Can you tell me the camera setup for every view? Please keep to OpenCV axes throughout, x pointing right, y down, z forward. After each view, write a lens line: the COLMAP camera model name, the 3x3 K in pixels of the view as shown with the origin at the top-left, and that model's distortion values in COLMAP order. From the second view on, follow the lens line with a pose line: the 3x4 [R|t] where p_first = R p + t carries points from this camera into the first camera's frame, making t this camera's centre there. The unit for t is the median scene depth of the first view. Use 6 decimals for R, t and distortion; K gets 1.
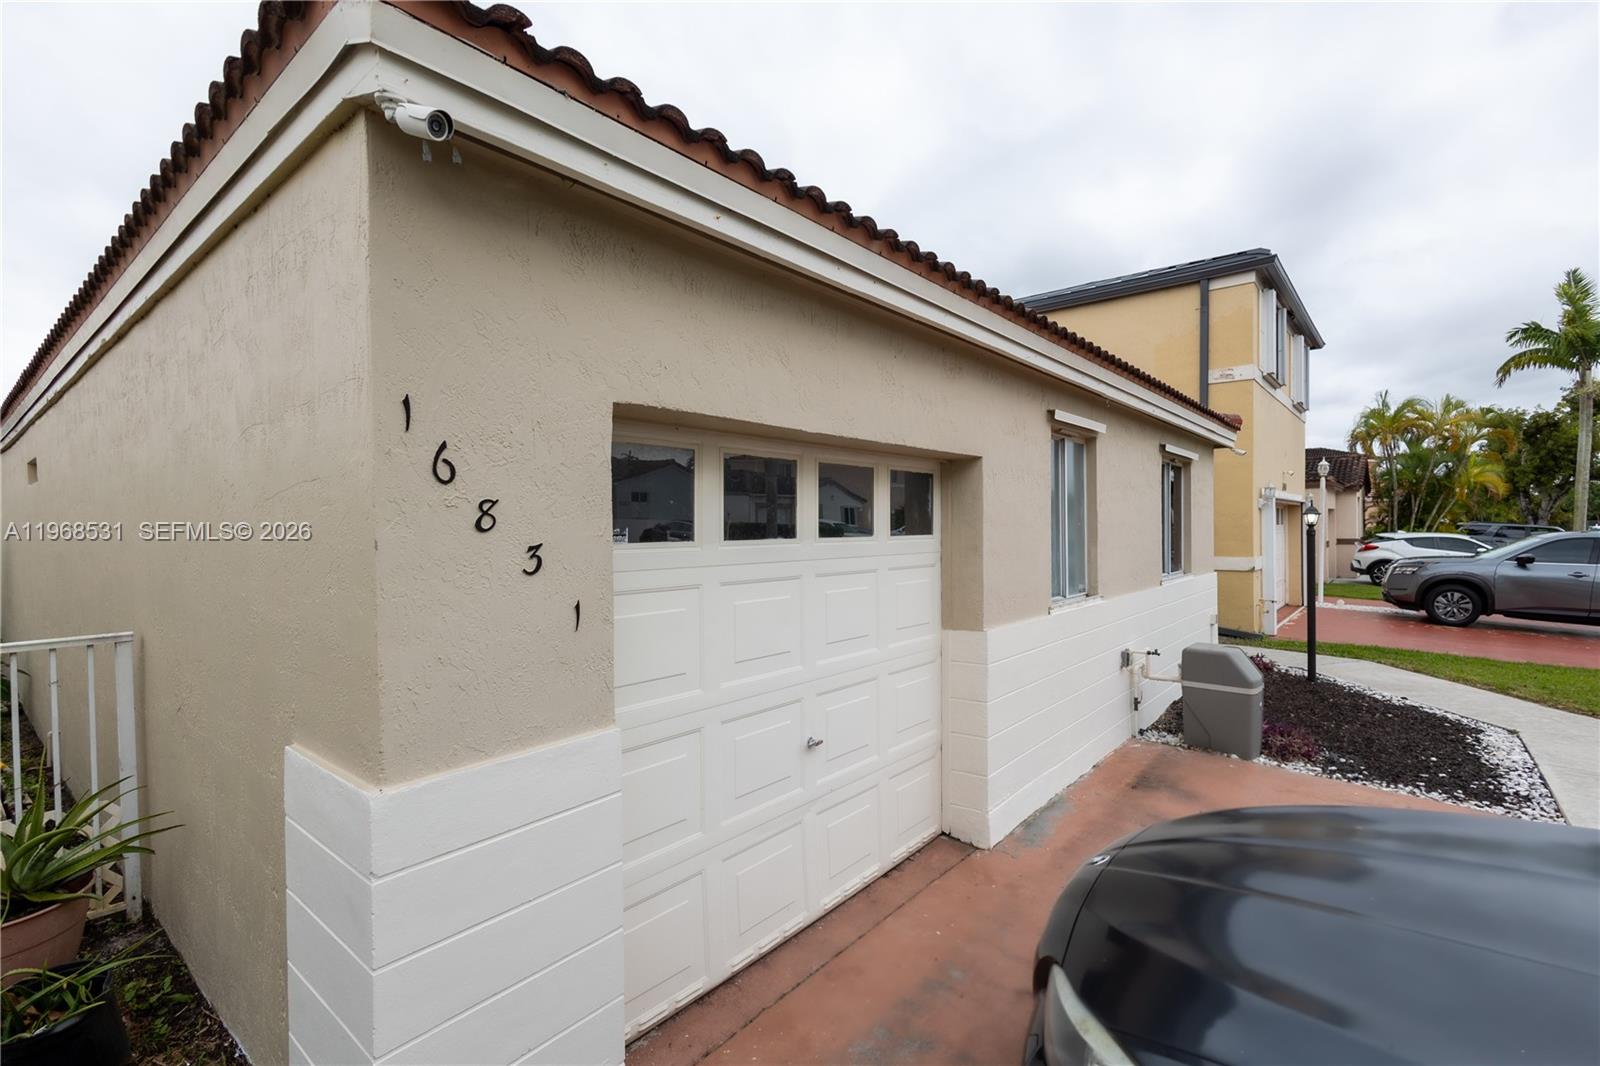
lens RADIAL K [[732.6, 0, 800.0], [0, 732.6, 533.0], [0, 0, 1]] dist [0.004506, 0.000208]
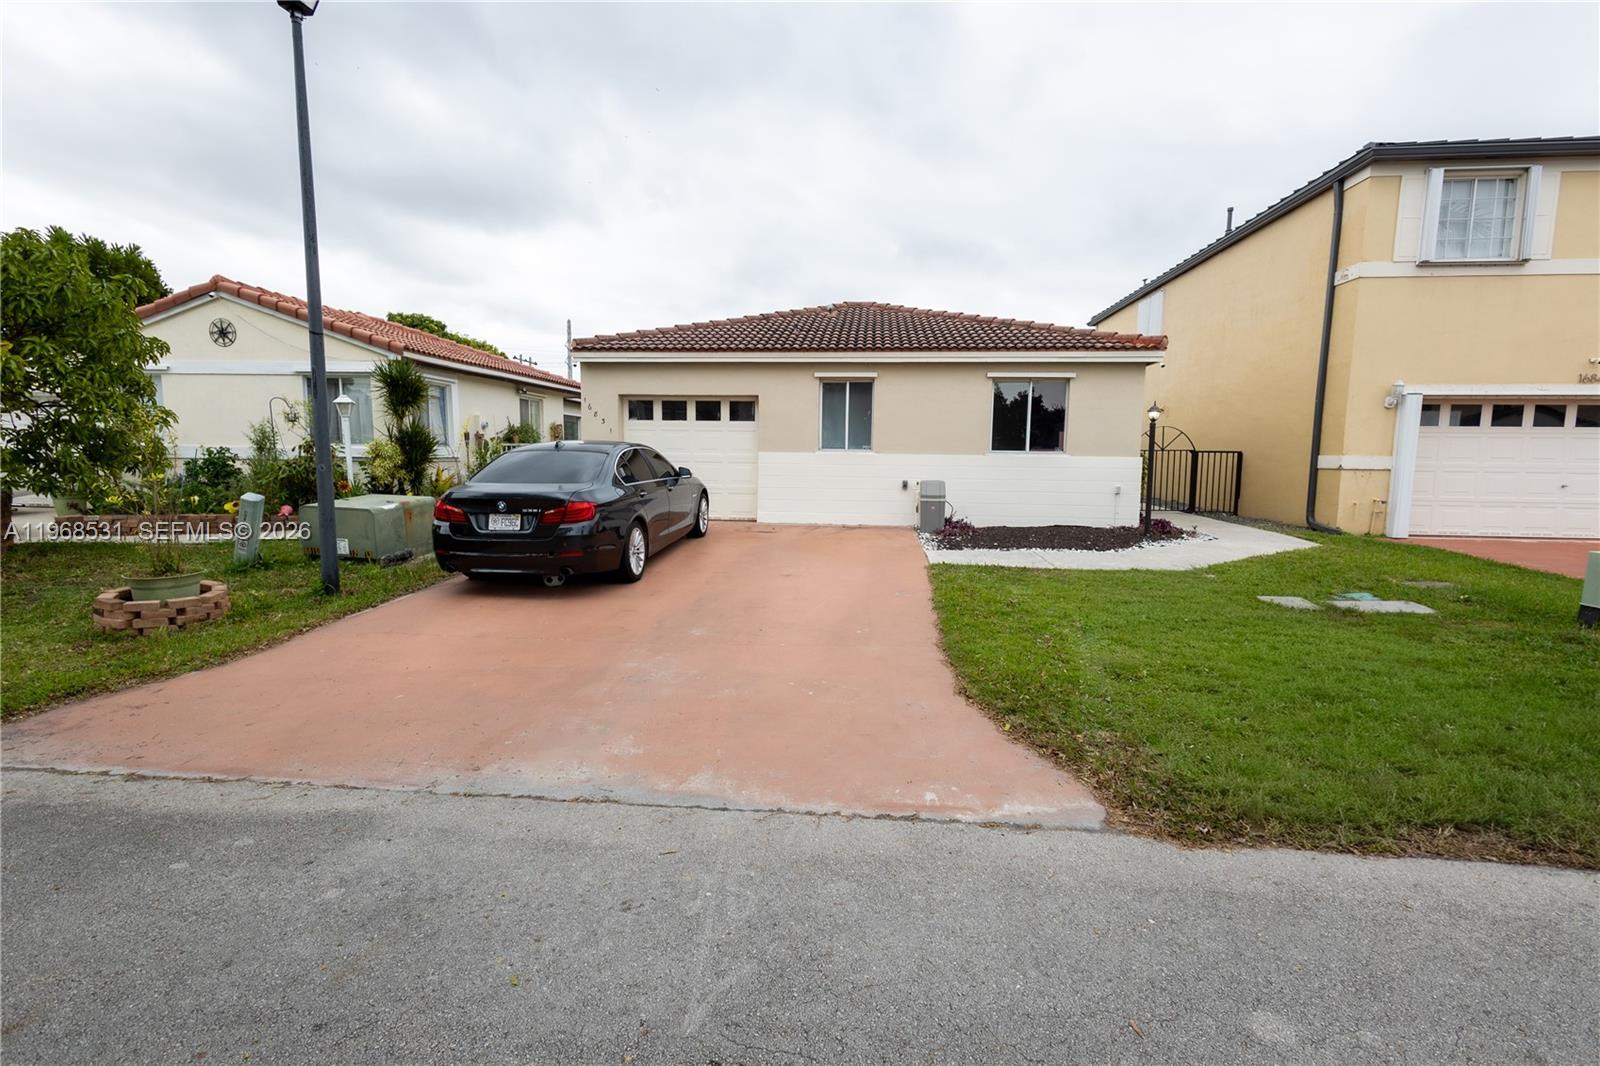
lens RADIAL K [[717.4, 0, 800.0], [0, 717.4, 533.0], [0, 0, 1]] dist [0.011227, 0.000179]
pose [[0.562539, 0.104502, -0.820140, 2.850840], [-0.026005, 0.993725, 0.108783, 0.138050], [0.826362, -0.039867, 0.561726, -0.566236]]
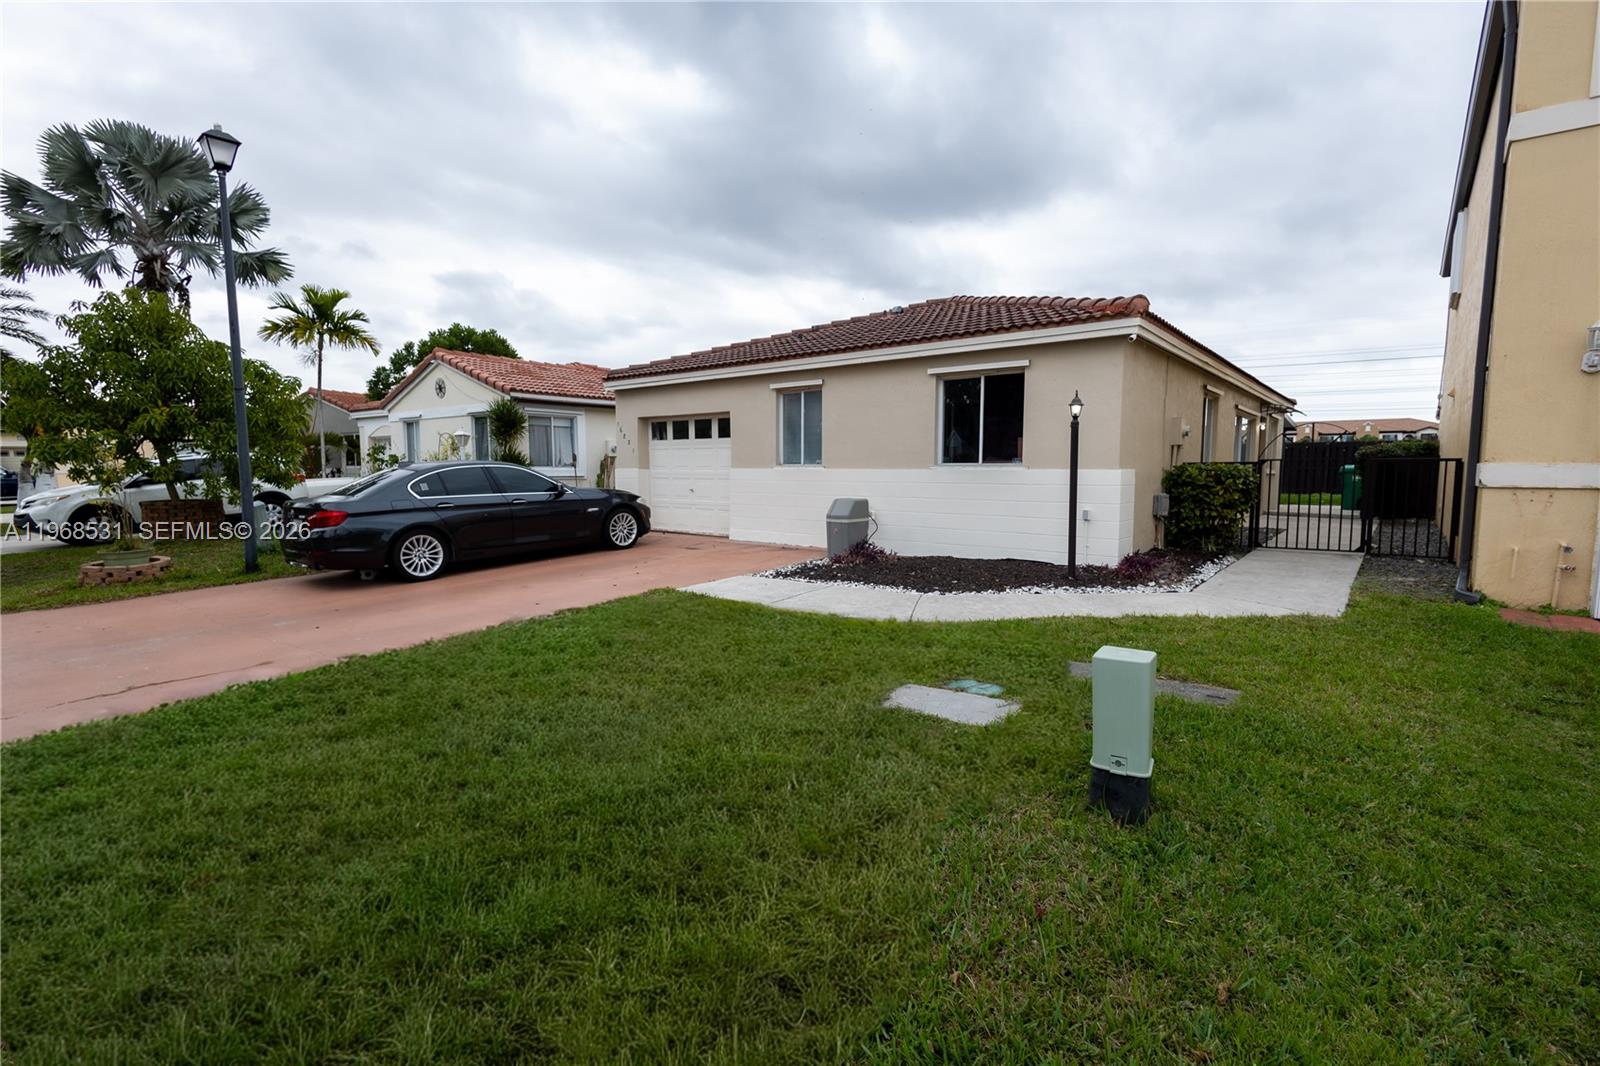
lens RADIAL K [[732.6, 0, 800.0], [0, 732.6, 533.0], [0, 0, 1]] dist [0.004506, 0.000208]
pose [[0.011533, 0.091422, -0.995745, 3.287601], [-0.014712, 0.995719, 0.091250, 0.116960], [0.999825, 0.013597, 0.012829, 1.242694]]
